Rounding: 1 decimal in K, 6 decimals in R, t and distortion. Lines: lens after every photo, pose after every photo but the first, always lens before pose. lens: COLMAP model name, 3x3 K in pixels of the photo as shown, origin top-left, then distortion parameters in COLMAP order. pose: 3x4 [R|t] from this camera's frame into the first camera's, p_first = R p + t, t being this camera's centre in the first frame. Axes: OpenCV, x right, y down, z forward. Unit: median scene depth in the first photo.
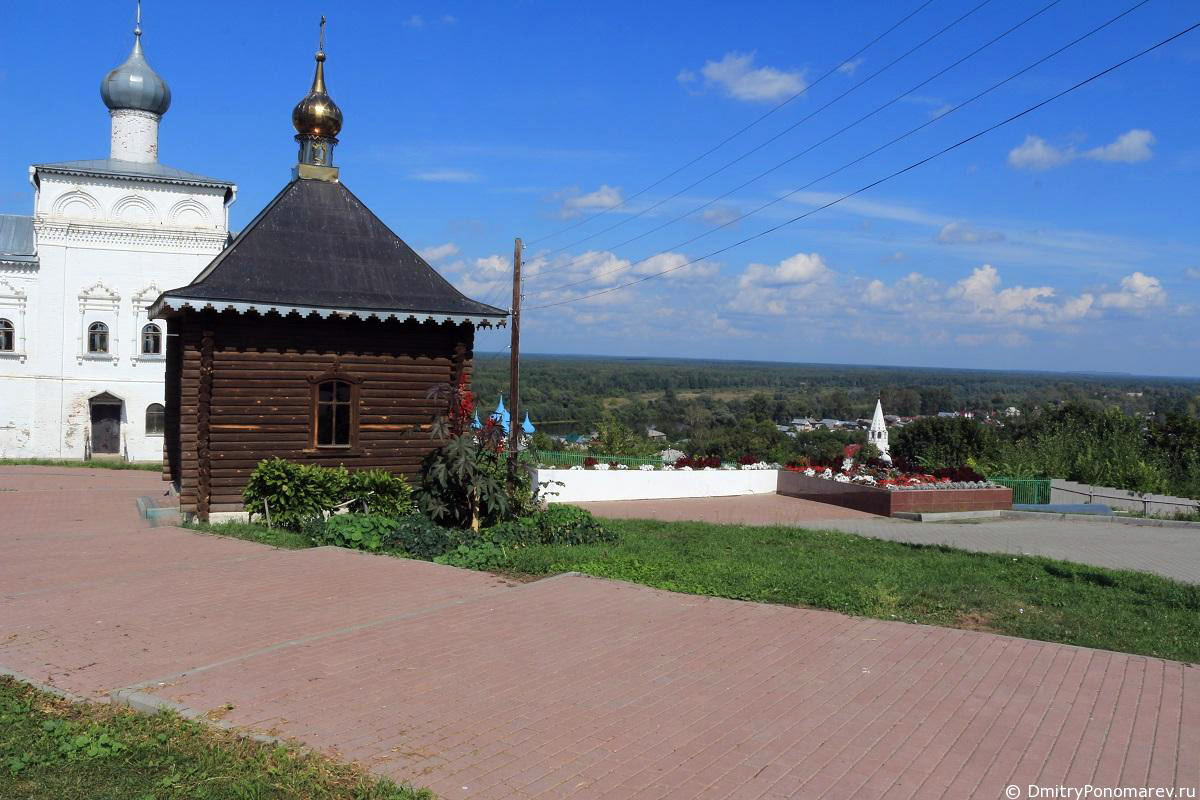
lens RADIAL K [[1036.4, 0, 600.0], [0, 1036.4, 400.0], [0, 0, 1]] dist [-0.169877, 0.193767]
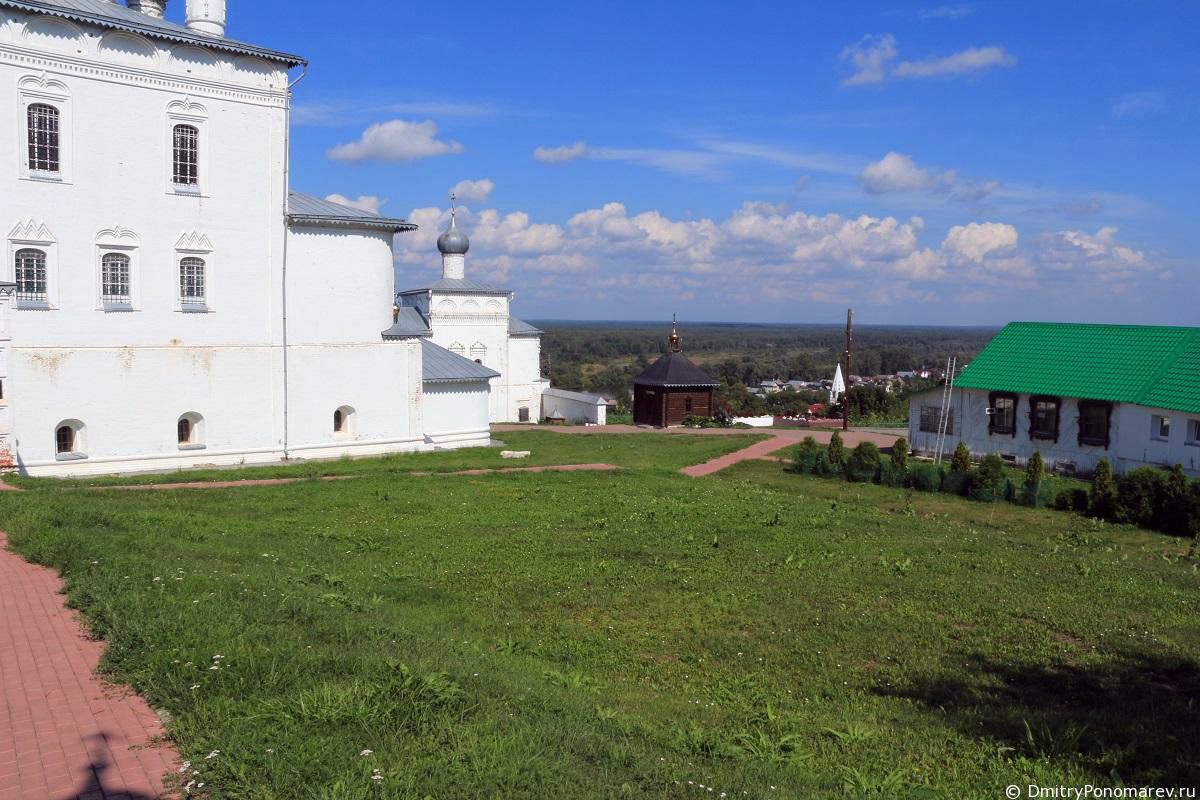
lens RADIAL K [[1107.2, 0, 600.0], [0, 1107.2, 400.0], [0, 0, 1]] dist [-0.083813, 0.007095]
pose [[0.998766, -0.024653, 0.043111, -0.030190], [0.023103, 0.999082, 0.036088, -0.007016], [-0.043961, -0.035048, 0.998418, -0.140281]]
